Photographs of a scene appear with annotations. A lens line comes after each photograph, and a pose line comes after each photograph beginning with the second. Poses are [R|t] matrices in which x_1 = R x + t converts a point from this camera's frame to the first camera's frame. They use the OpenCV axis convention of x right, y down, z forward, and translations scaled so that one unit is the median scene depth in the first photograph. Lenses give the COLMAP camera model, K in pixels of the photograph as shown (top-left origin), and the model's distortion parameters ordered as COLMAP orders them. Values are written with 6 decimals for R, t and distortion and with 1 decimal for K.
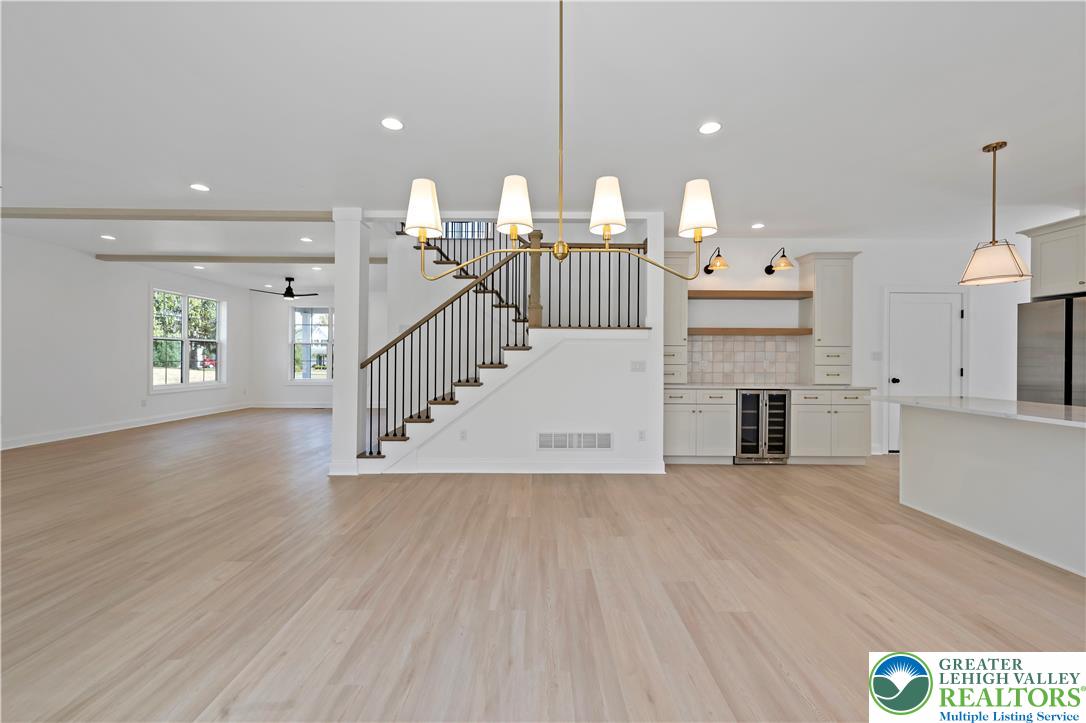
lens RADIAL K [[433.3, 0, 541.8], [0, 433.3, 355.6], [0, 0, 1]] dist [0.002210, 0.000040]
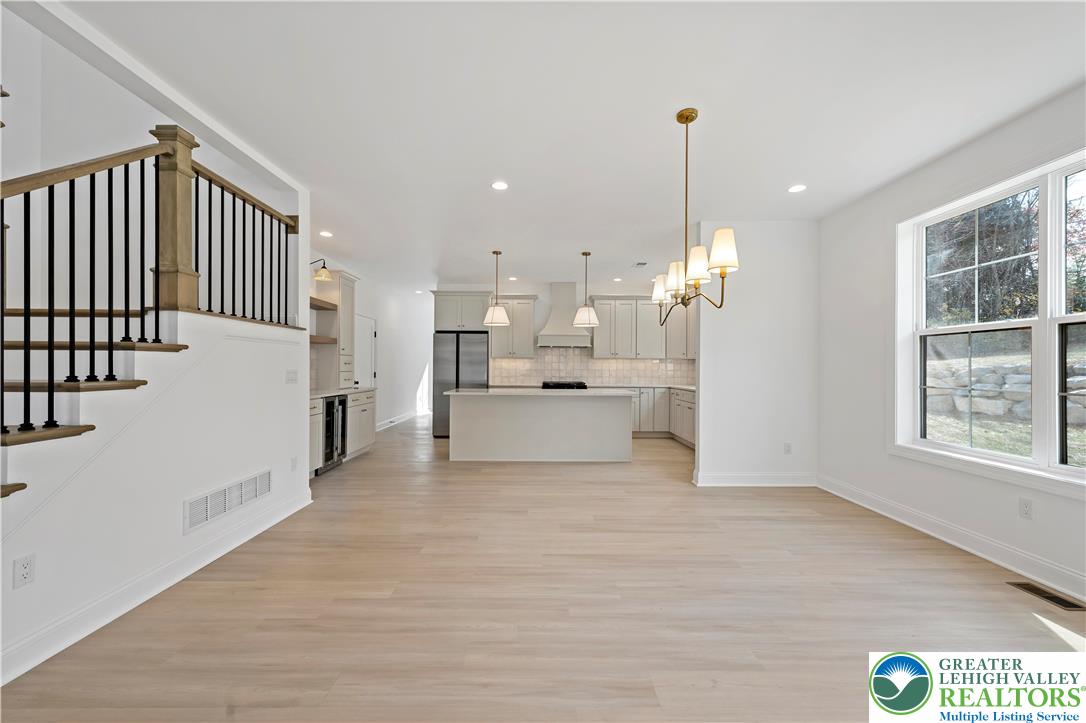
lens RADIAL K [[433.3, 0, 537.7], [0, 433.3, 365.2], [0, 0, 1]] dist [0.002210, 0.000040]
pose [[0.004035, -0.000025, 0.999992, -0.841734], [-0.010209, 0.999948, 0.000067, 0.000791], [-0.999940, -0.010209, 0.004035, 0.839239]]
